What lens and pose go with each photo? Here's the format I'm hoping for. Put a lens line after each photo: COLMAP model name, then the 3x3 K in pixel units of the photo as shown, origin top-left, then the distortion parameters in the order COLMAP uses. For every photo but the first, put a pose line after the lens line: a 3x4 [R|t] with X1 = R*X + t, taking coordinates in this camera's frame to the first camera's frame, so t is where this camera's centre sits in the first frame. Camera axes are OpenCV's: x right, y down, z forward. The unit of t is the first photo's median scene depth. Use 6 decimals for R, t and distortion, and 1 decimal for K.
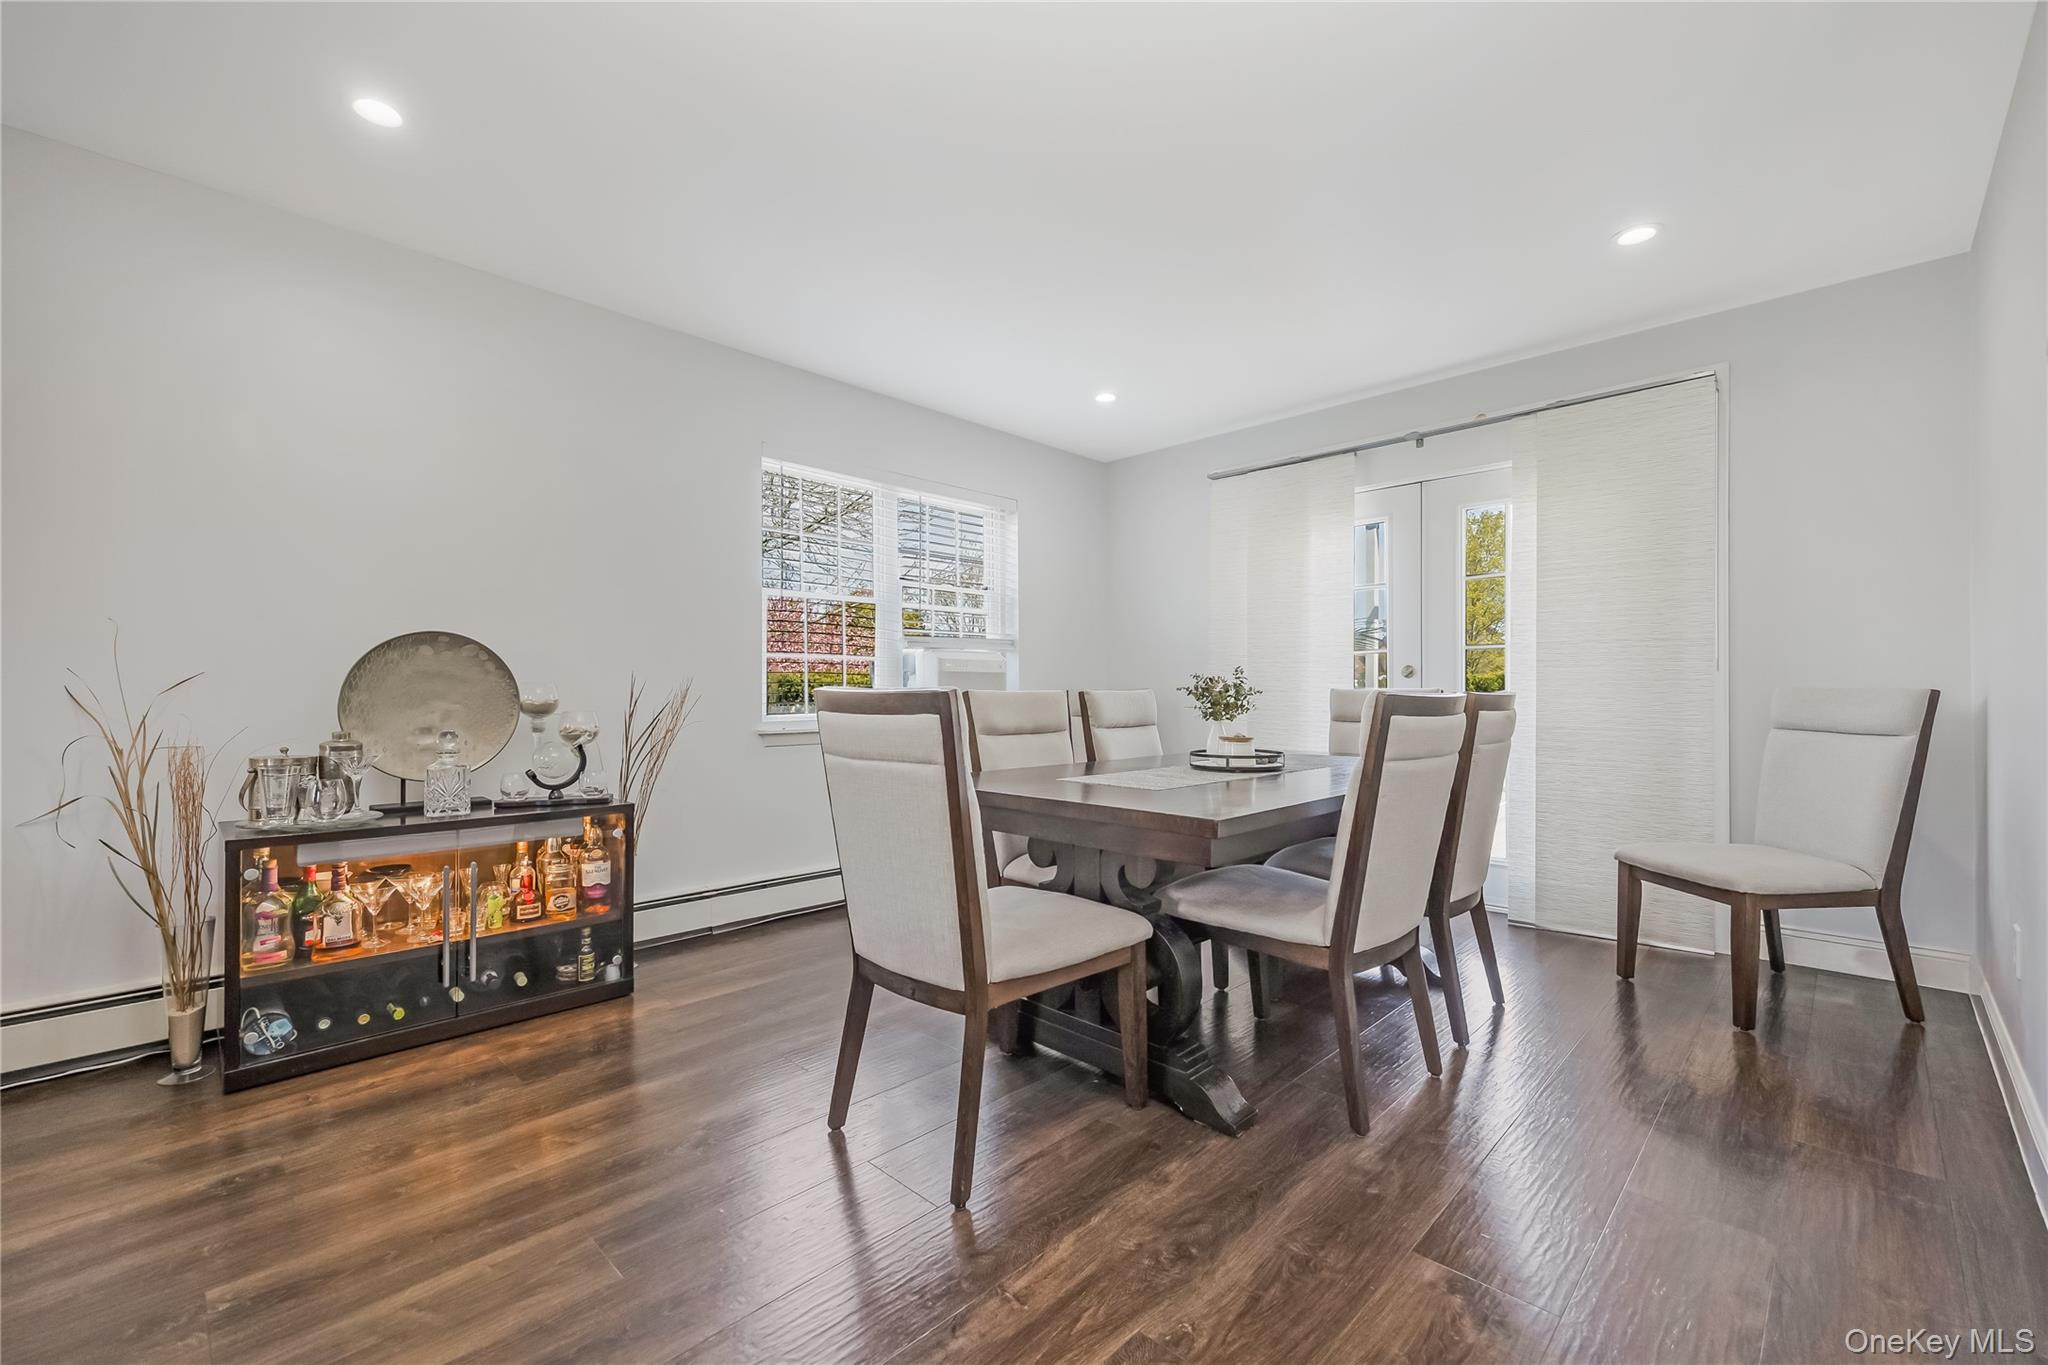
lens RADIAL K [[849.1, 0, 1010.4], [0, 849.1, 683.3], [0, 0, 1]] dist [0.009199, 0.000184]
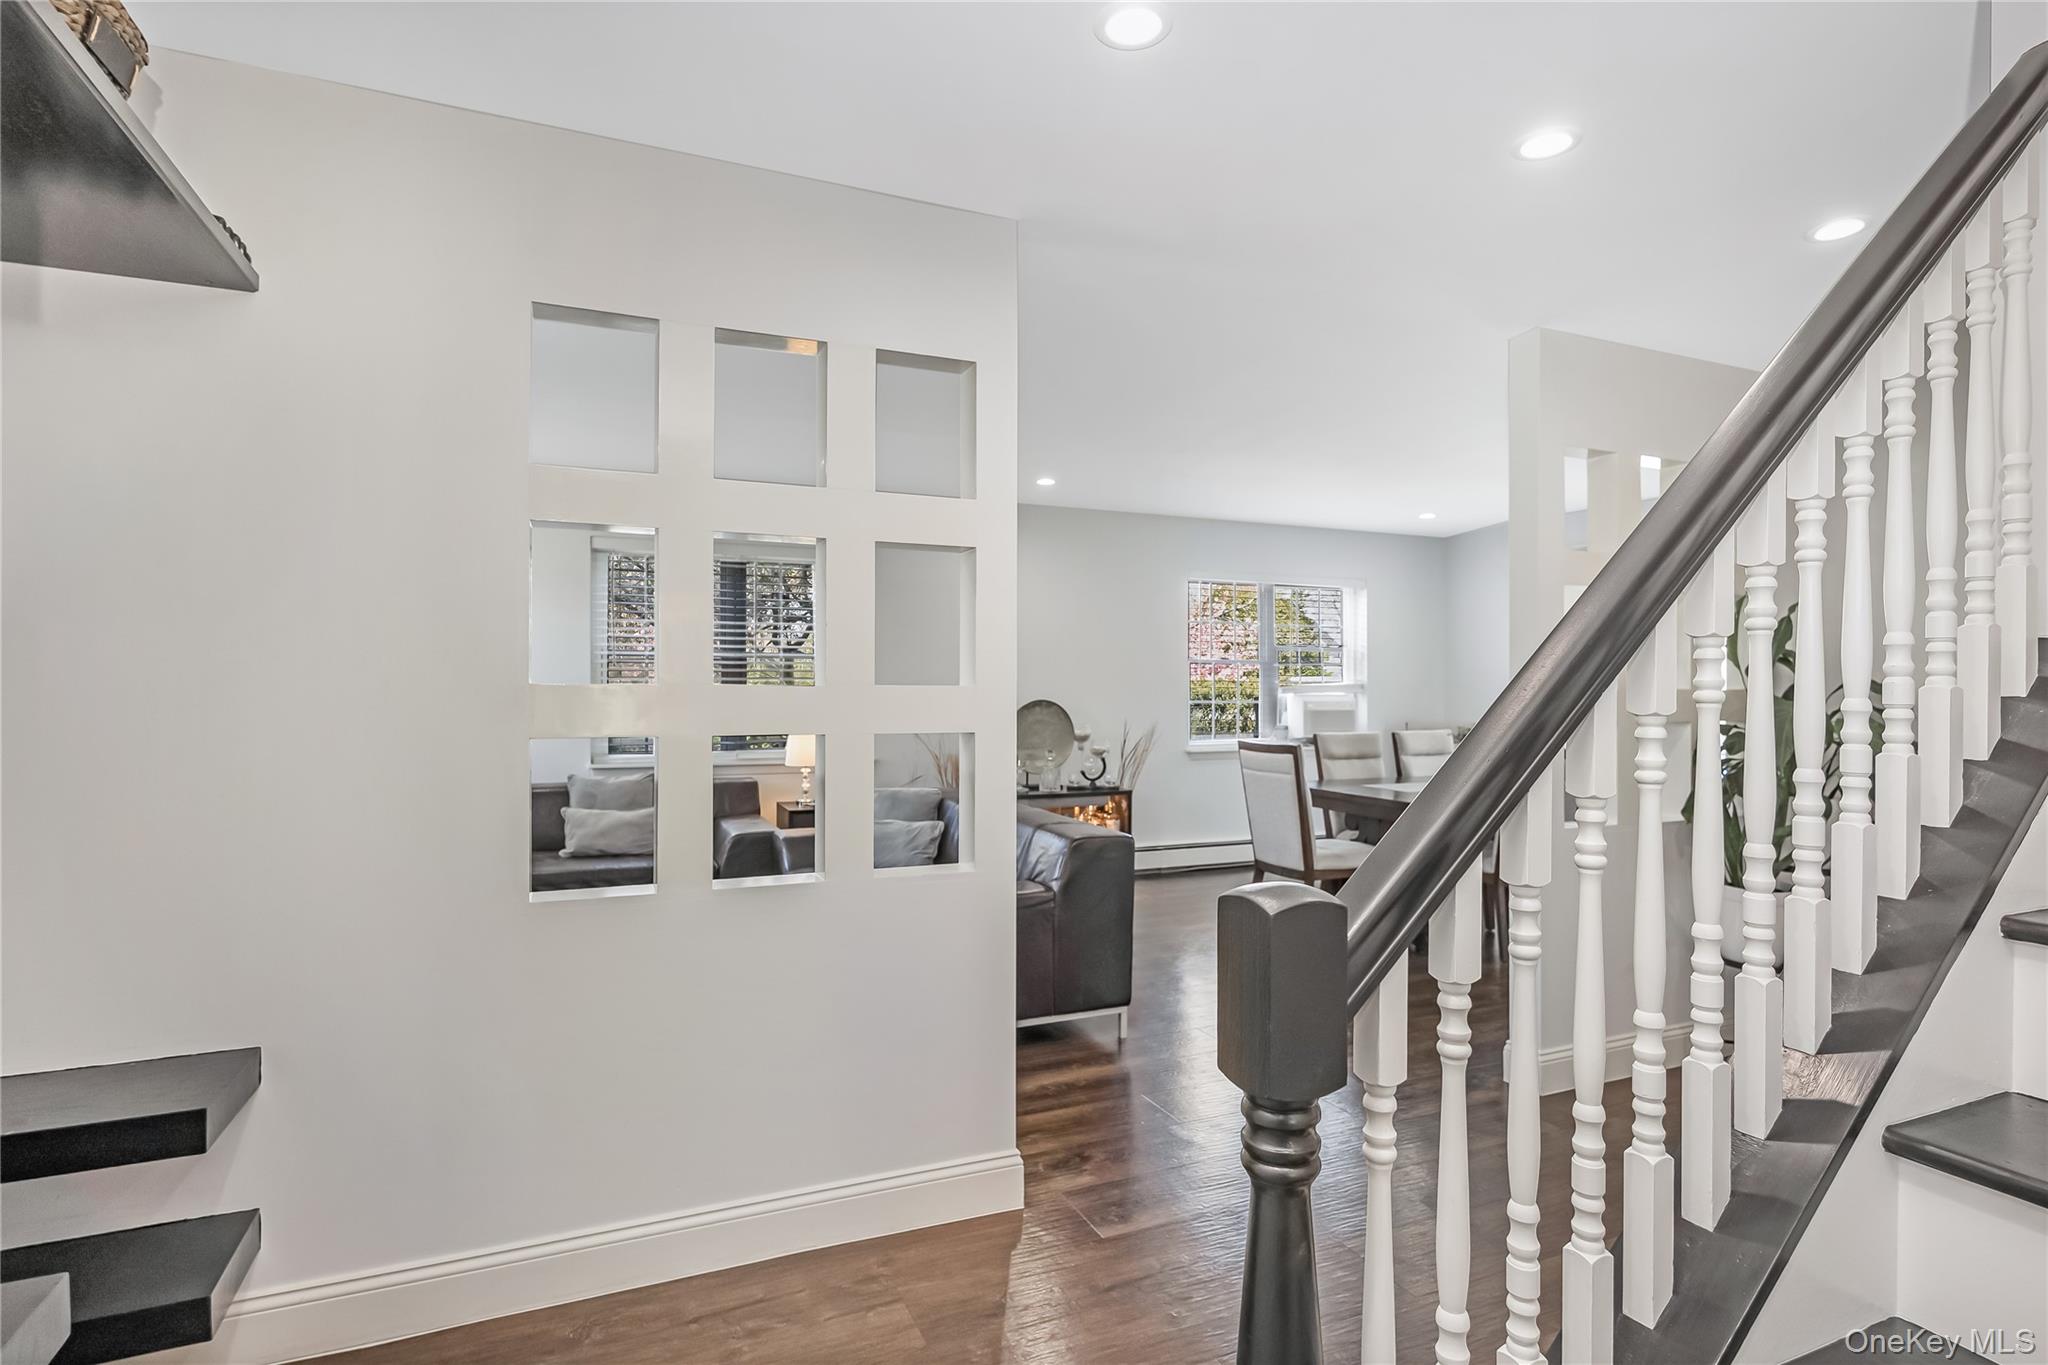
lens RADIAL K [[1040.8, 0, 1028.7], [0, 1040.8, 685.9], [0, 0, 1]] dist [-0.001698, -0.000191]
pose [[0.934853, 0.004549, -0.355006, 0.164247], [-0.000108, 0.999922, 0.012526, -0.121297], [0.355035, -0.011672, 0.934780, -1.266879]]
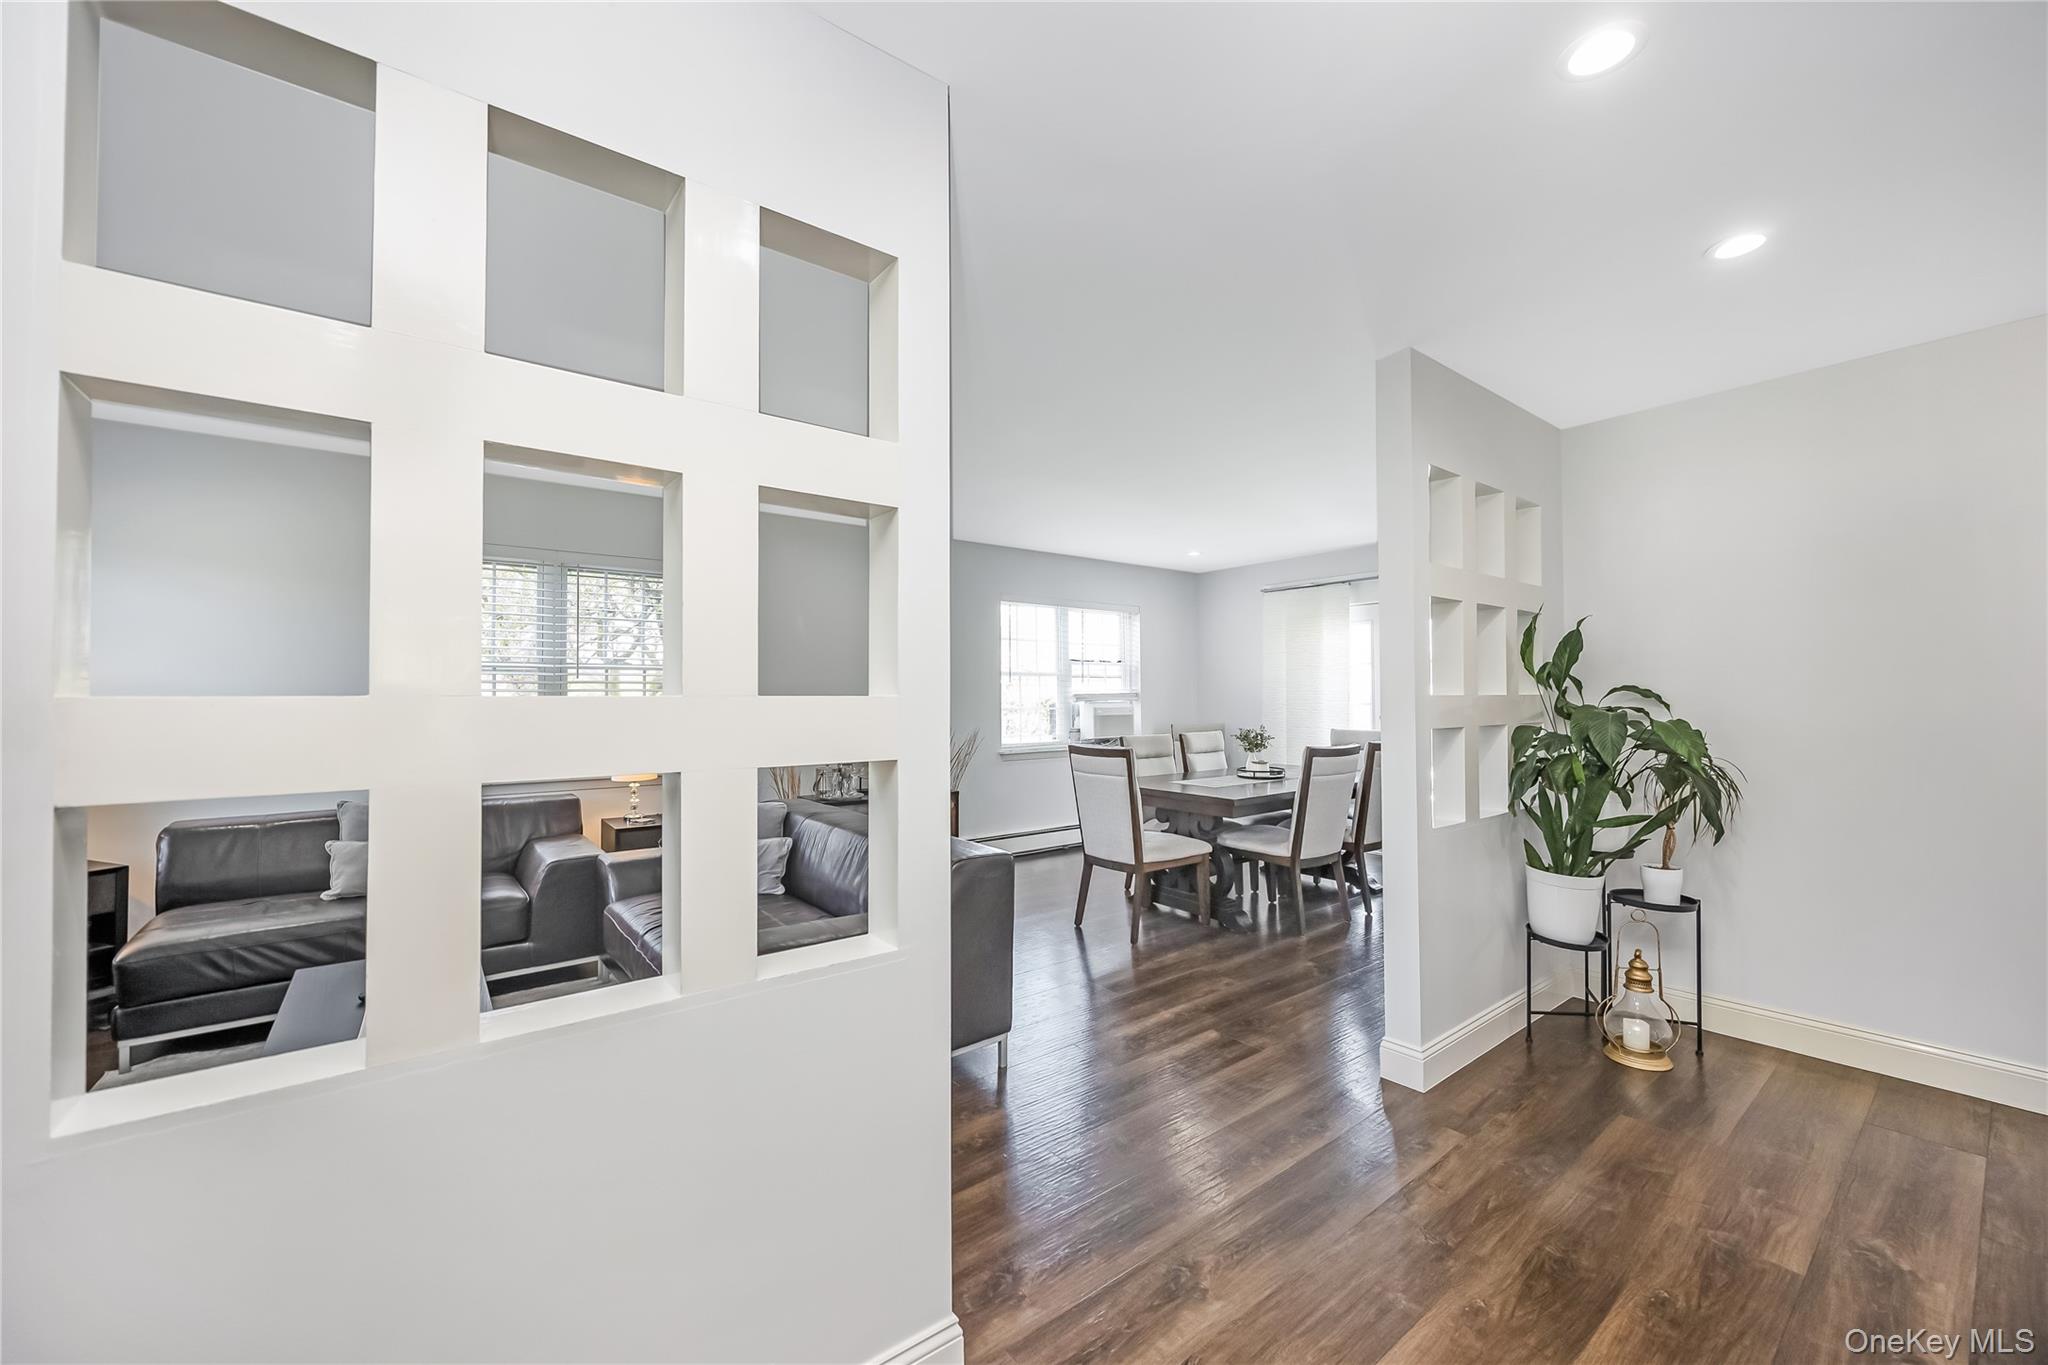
lens RADIAL K [[794.7, 0, 1022.1], [0, 794.7, 683.1], [0, 0, 1]] dist [0.000431, 0.000244]
pose [[0.993447, -0.003487, -0.114238, -0.074237], [0.003046, 0.999987, -0.004039, -0.114952], [0.114250, 0.003664, 0.993445, -0.917834]]
